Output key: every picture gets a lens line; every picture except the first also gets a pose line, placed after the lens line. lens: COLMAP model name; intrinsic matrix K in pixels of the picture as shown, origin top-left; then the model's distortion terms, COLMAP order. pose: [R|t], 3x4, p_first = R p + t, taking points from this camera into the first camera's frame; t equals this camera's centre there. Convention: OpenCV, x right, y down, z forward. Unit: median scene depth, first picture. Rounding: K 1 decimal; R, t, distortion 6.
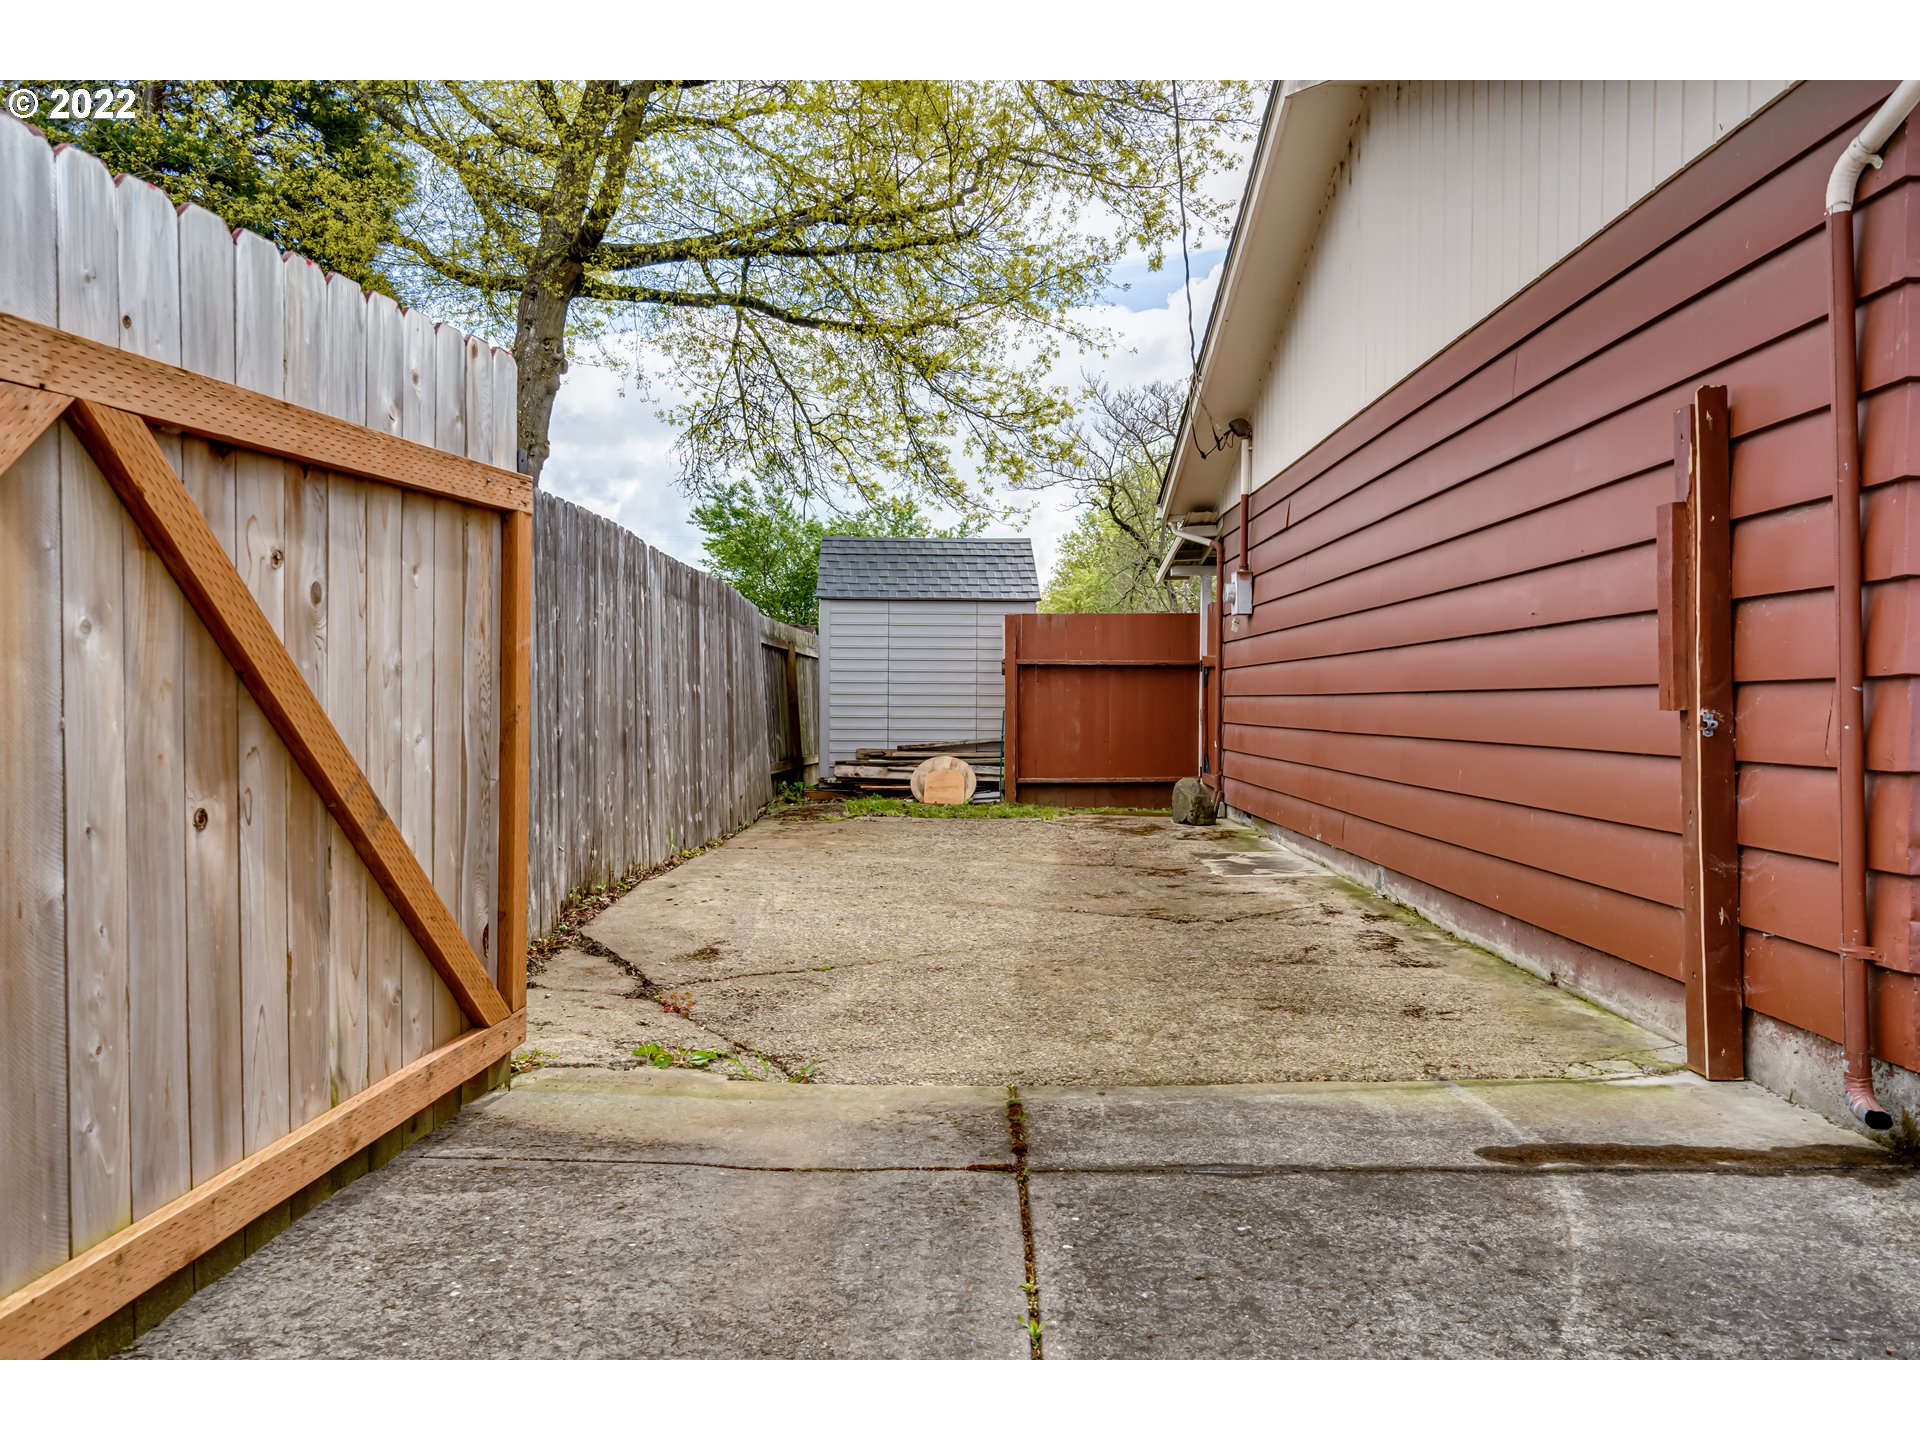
lens RADIAL K [[884.1, 0, 958.4], [0, 884.1, 715.5], [0, 0, 1]] dist [-0.000890, 0.001191]
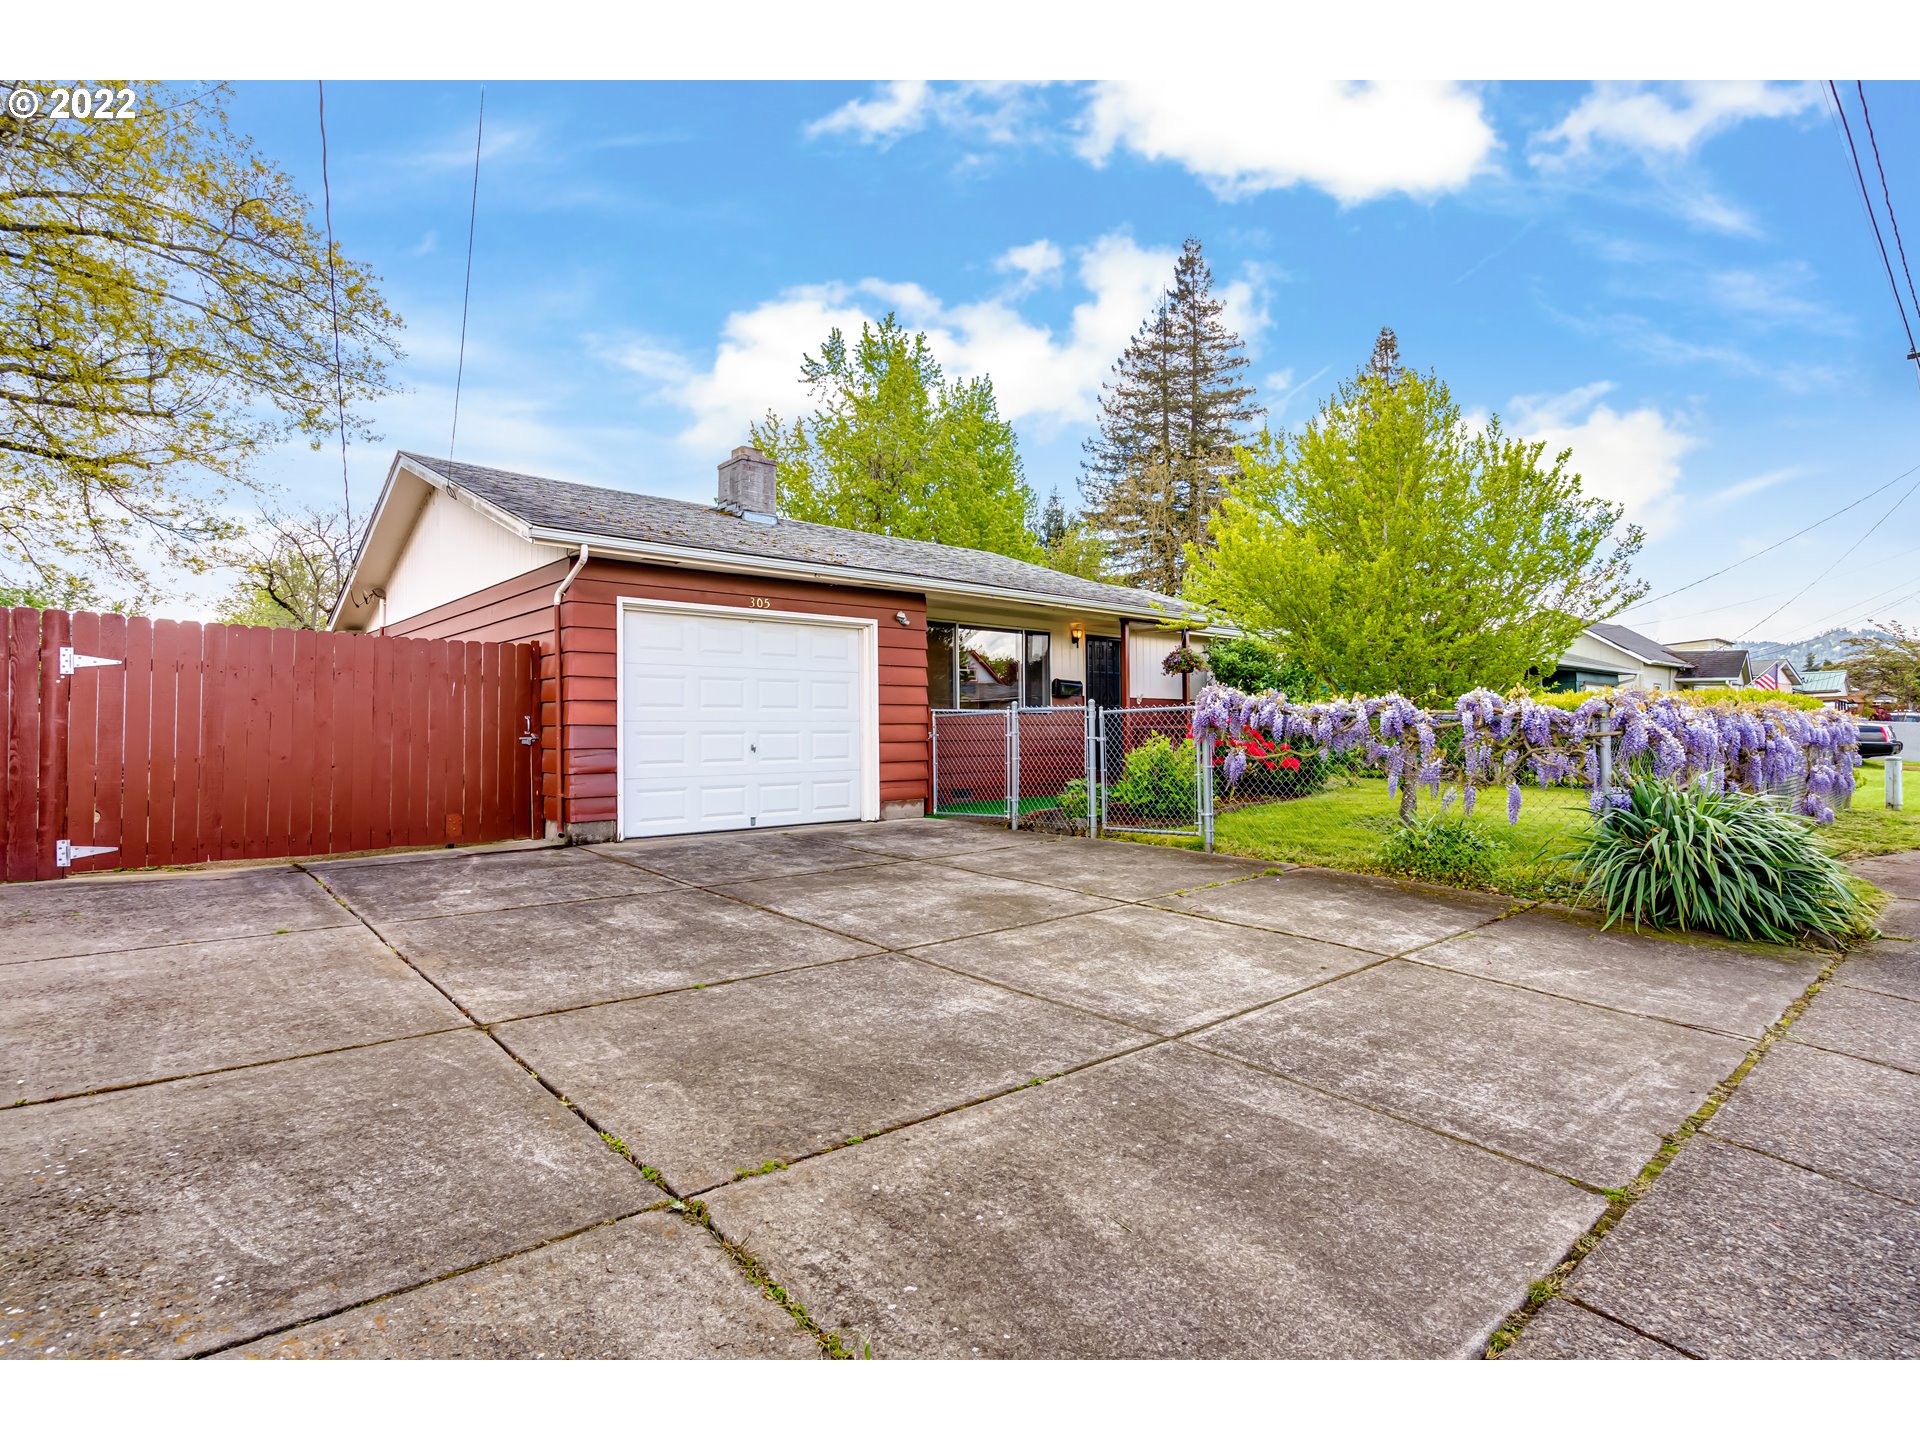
lens RADIAL K [[884.1, 0, 958.4], [0, 884.1, 715.5], [0, 0, 1]] dist [-0.000890, 0.001191]
pose [[0.628843, 0.001491, 0.777530, -0.268967], [0.018466, 0.999687, -0.016851, 0.003420], [-0.777313, 0.024954, 0.628619, -0.830627]]
